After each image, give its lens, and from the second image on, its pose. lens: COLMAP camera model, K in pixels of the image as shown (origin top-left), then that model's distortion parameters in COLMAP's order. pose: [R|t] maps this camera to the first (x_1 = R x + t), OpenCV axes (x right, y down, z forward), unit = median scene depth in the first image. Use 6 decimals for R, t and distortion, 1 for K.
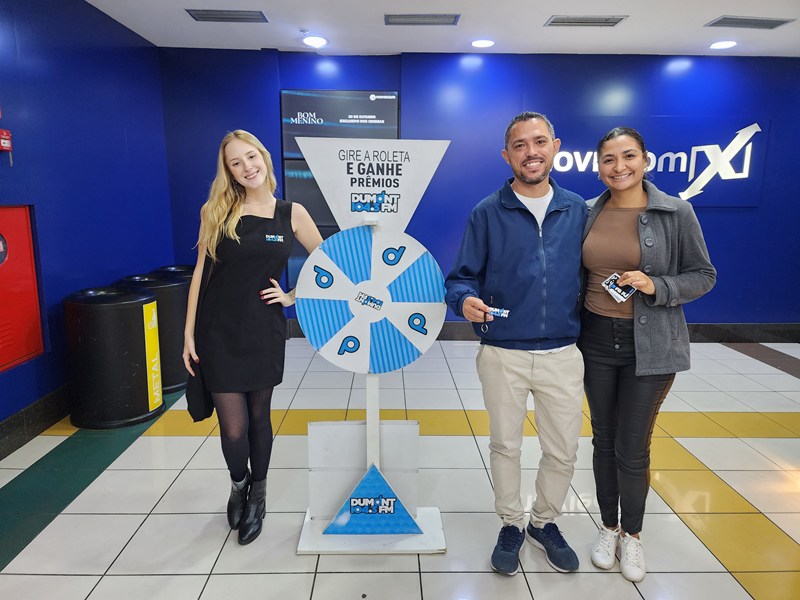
lens RADIAL K [[559.4, 0, 396.7], [0, 559.4, 295.7], [0, 0, 1]] dist [0.068367, -0.070686]
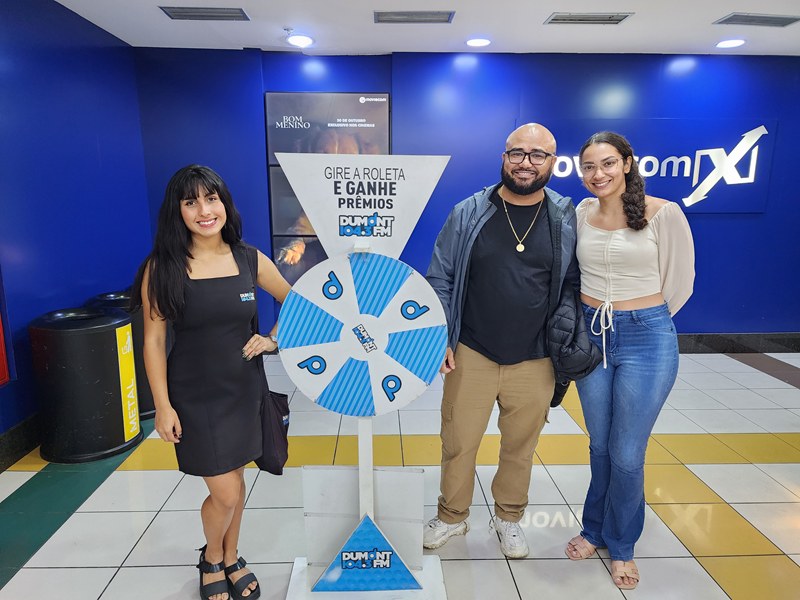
lens RADIAL K [[559.4, 0, 395.7], [0, 559.4, 304.6], [0, 0, 1]] dist [0.068367, -0.070686]
pose [[0.999872, -0.008515, 0.013568, -0.003195], [0.008275, 0.999810, 0.017669, -0.036447], [-0.013716, -0.017555, 0.999752, 0.069320]]
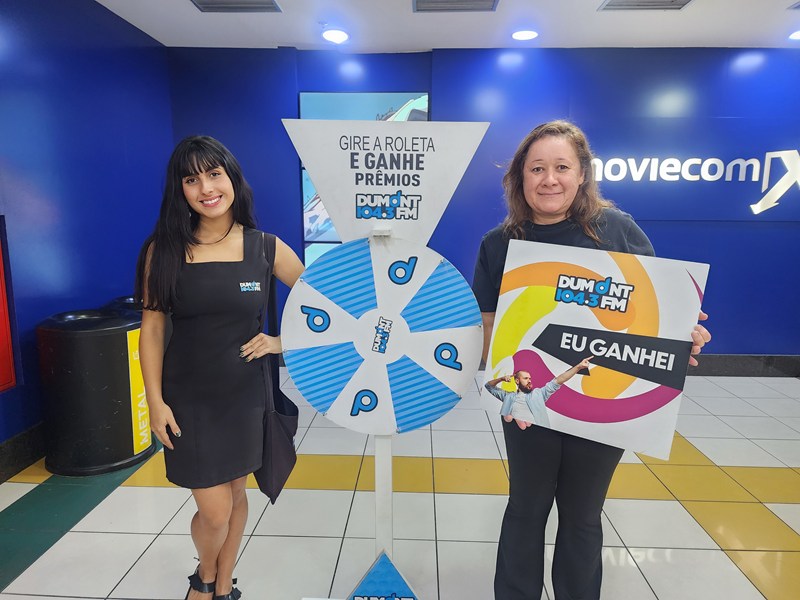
lens RADIAL K [[559.4, 0, 402.1], [0, 559.4, 307.0], [0, 0, 1]] dist [0.068367, -0.070686]
pose [[0.998748, 0.008260, -0.049335, 0.012072], [-0.008914, 0.999875, -0.013040, -0.014019], [0.049221, 0.013464, 0.998697, 0.163700]]
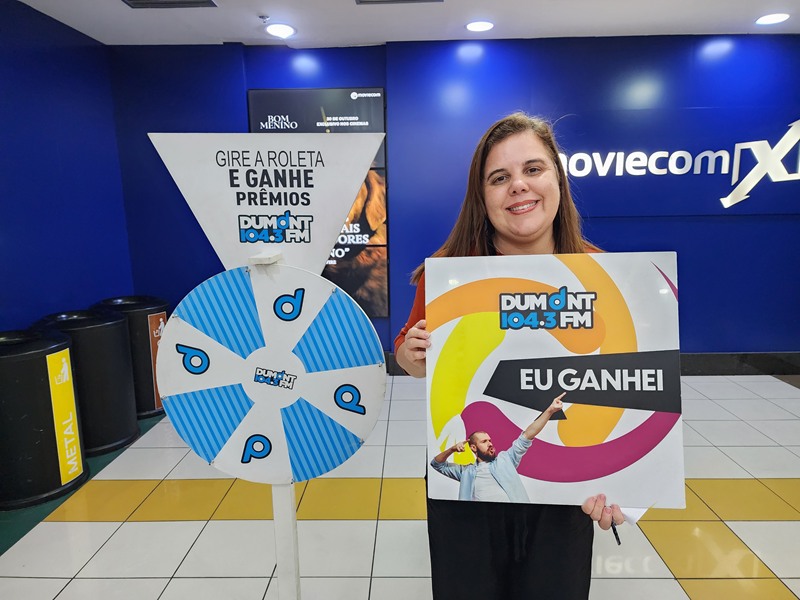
lens RADIAL K [[559.4, 0, 399.6], [0, 559.4, 305.9], [0, 0, 1]] dist [0.068367, -0.070686]
pose [[0.999046, -0.015221, -0.040929, 0.087154], [0.015222, 0.999884, -0.000296, -0.046872], [0.040928, -0.000328, 0.999162, 0.220703]]
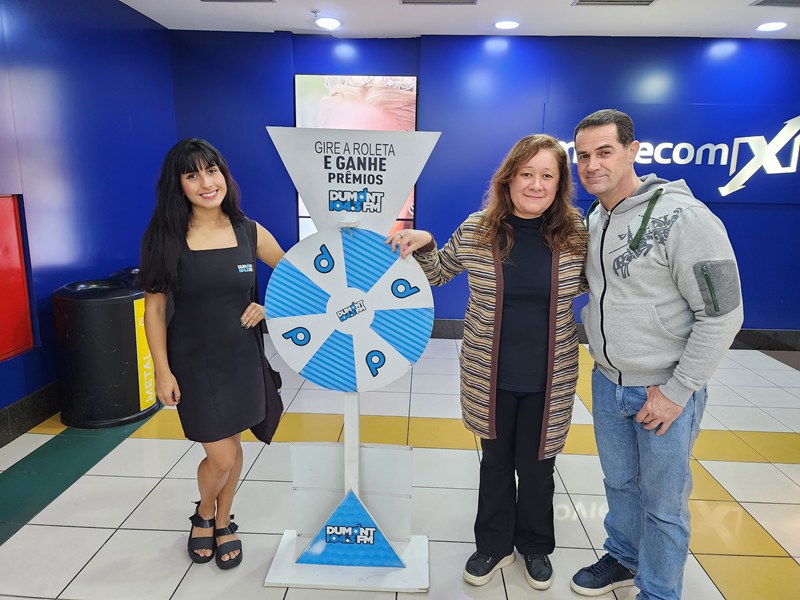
lens RADIAL K [[559.4, 0, 402.4], [0, 559.4, 292.9], [0, 0, 1]] dist [0.068367, -0.070686]
pose [[0.998387, 0.022919, -0.051937, 0.055269], [-0.021977, 0.999585, 0.018631, -0.024839], [0.052342, -0.017460, 0.998477, 0.071322]]
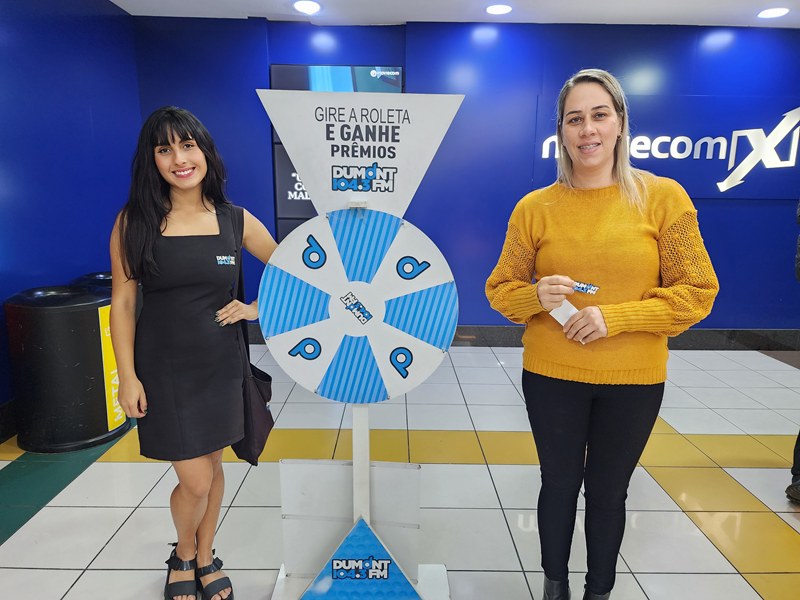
lens RADIAL K [[559.4, 0, 398.9], [0, 559.4, 307.9], [0, 0, 1]] dist [0.068367, -0.070686]
pose [[0.999948, 0.005605, -0.008473, 0.010399], [-0.005396, 0.999684, 0.024539, -0.007016], [0.008608, -0.024492, 0.999663, 0.155503]]
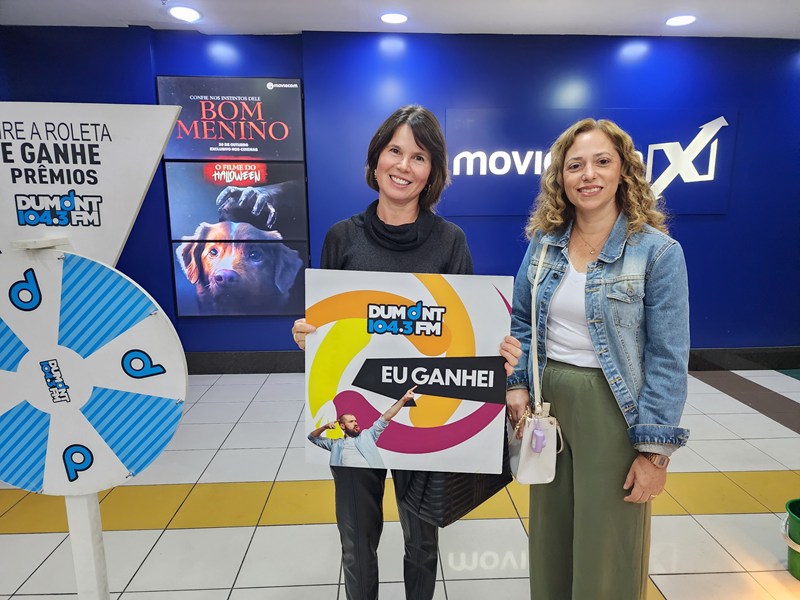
lens RADIAL K [[559.4, 0, 411.9], [0, 559.4, 306.2], [0, 0, 1]] dist [0.068367, -0.070686]
pose [[0.999261, -0.015247, 0.035284, 0.202722], [0.015256, 0.999884, 0.000008, -0.038017], [-0.035280, 0.000531, 0.999377, 0.249609]]
